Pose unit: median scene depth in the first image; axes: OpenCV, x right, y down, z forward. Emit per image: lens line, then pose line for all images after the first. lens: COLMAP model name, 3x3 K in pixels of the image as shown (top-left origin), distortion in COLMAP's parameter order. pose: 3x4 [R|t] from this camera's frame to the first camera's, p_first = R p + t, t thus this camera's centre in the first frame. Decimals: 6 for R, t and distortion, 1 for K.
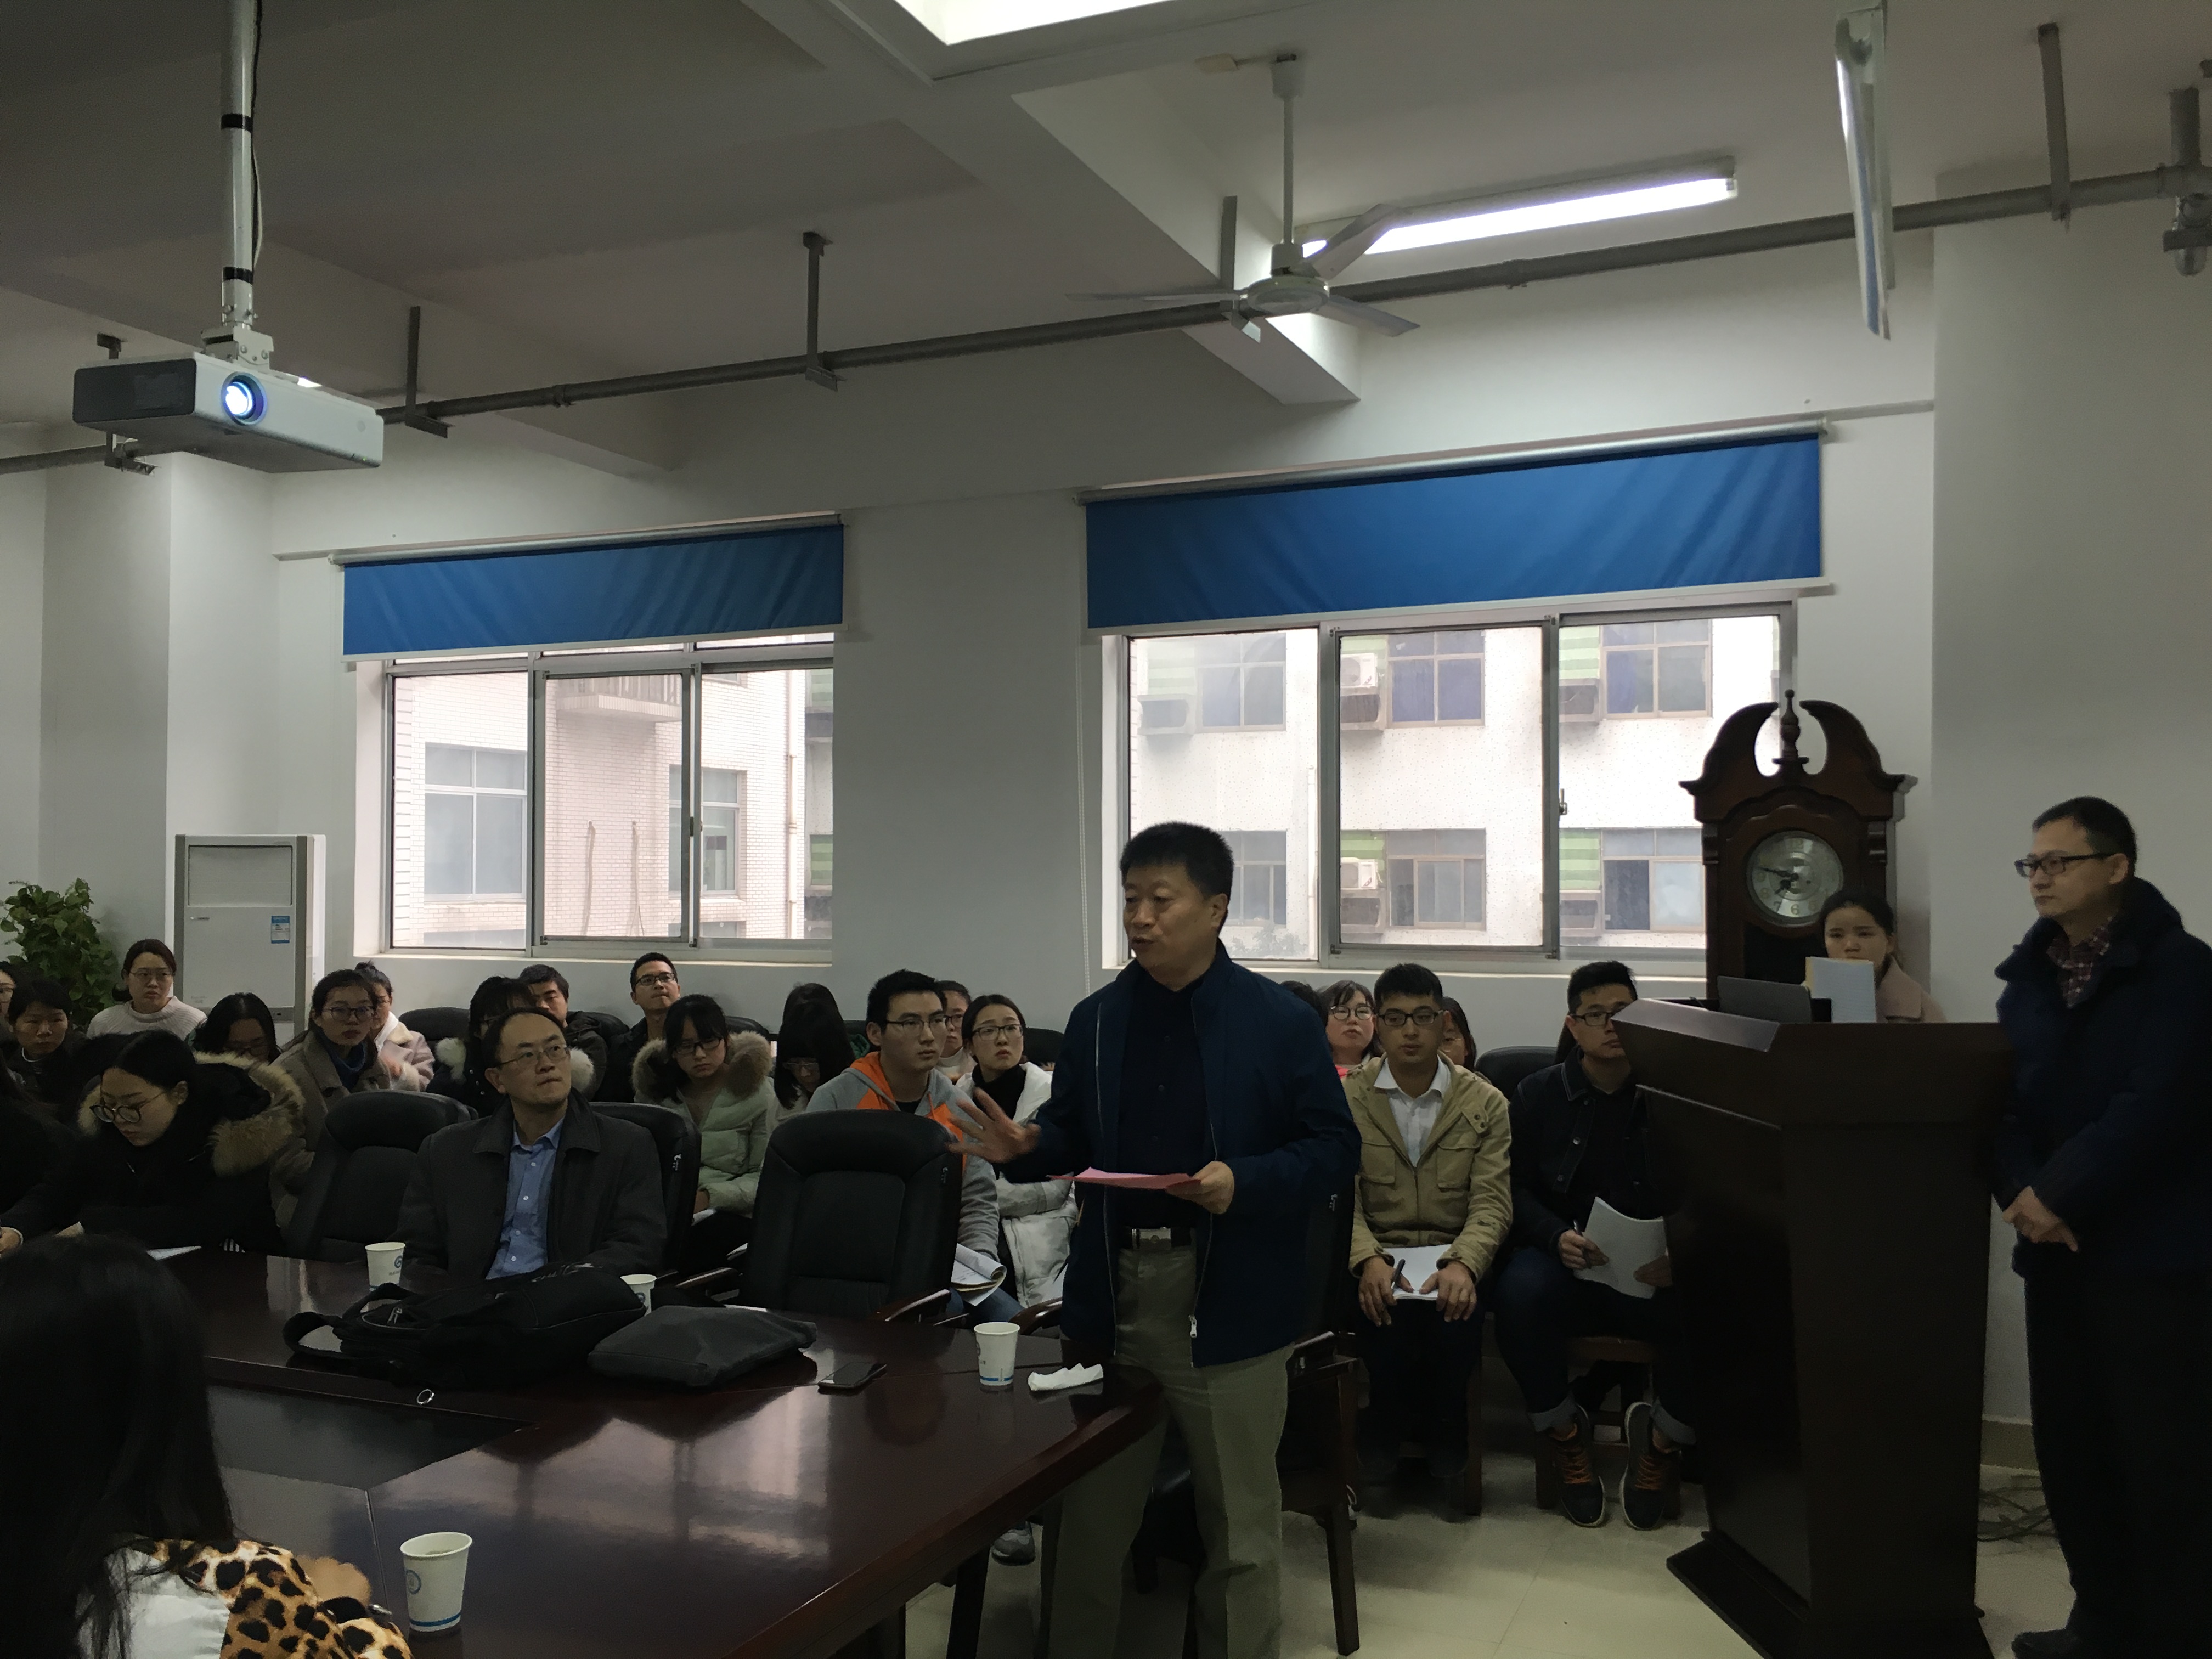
lens RADIAL K [[1846.1, 0, 1106.0], [0, 1846.1, 829.5], [0, 0, 1]] dist [0.007590, 0.006878]
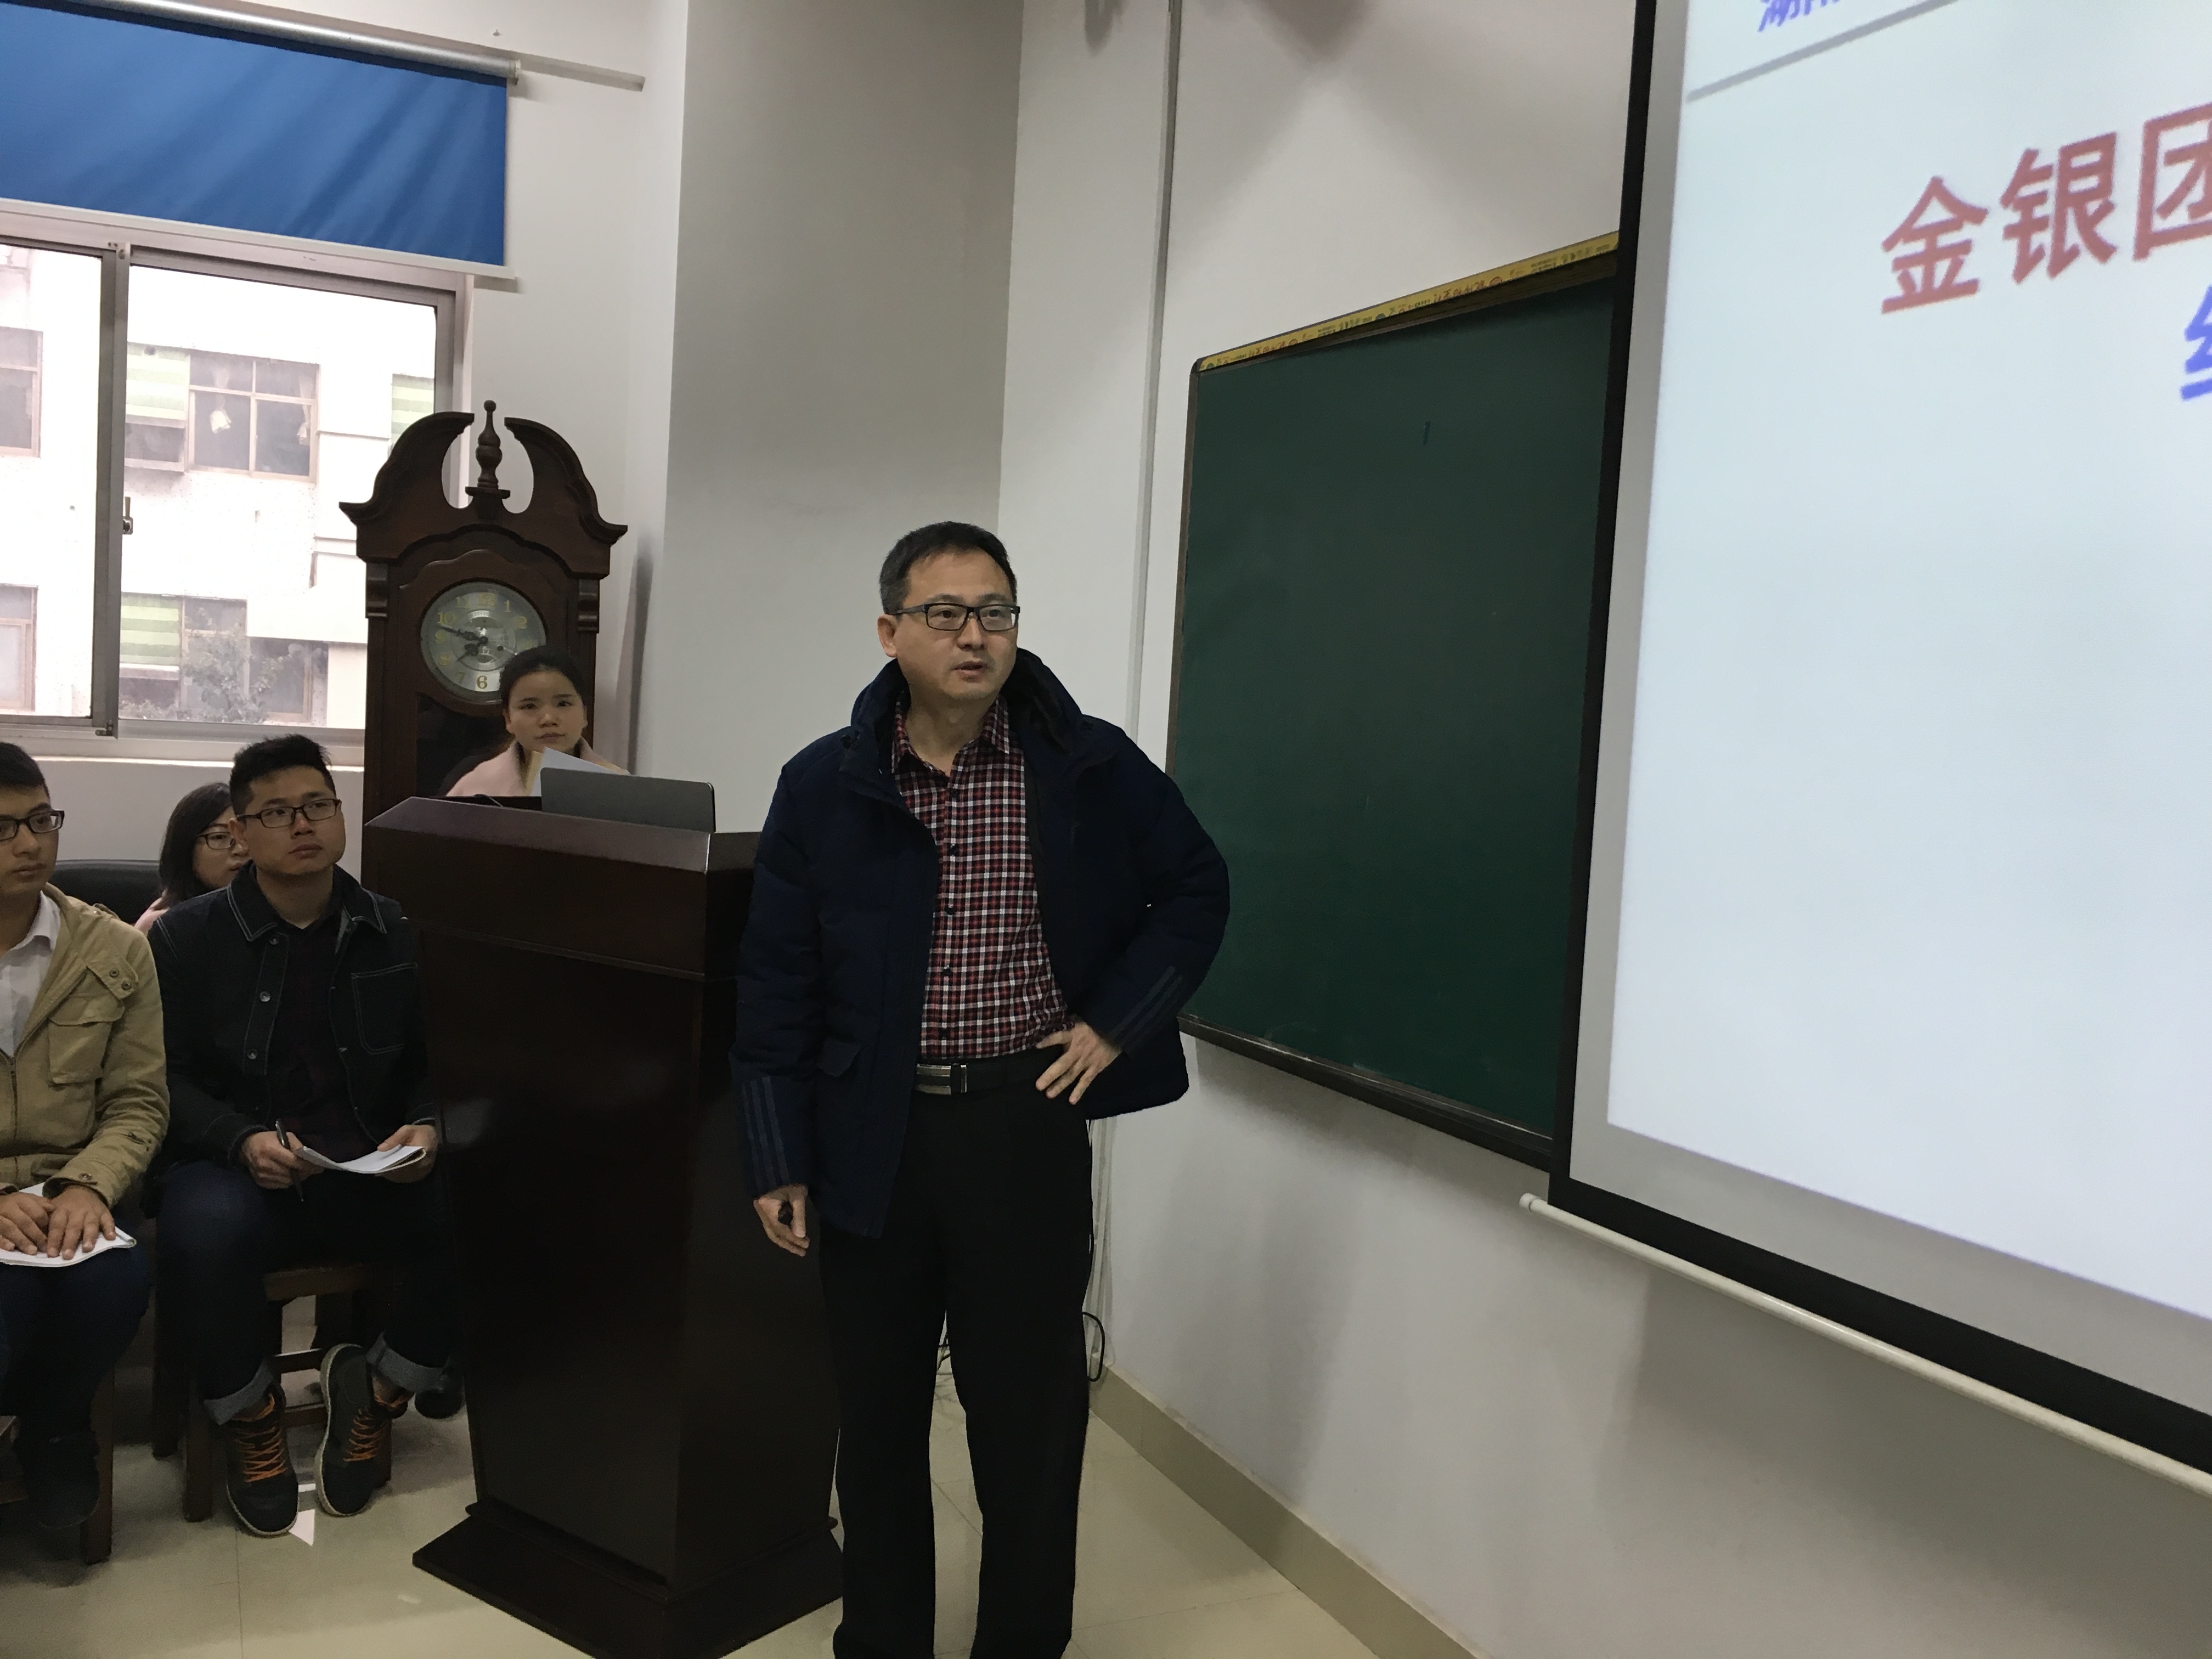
lens RADIAL K [[1907.9, 0, 1106.0], [0, 1907.9, 829.5], [0, 0, 1]] dist [0.032146, -0.014334]
pose [[0.668135, -0.011030, 0.743959, -0.061606], [-0.074013, 0.993945, 0.081207, 0.019724], [-0.740350, -0.109320, 0.663273, 0.250288]]
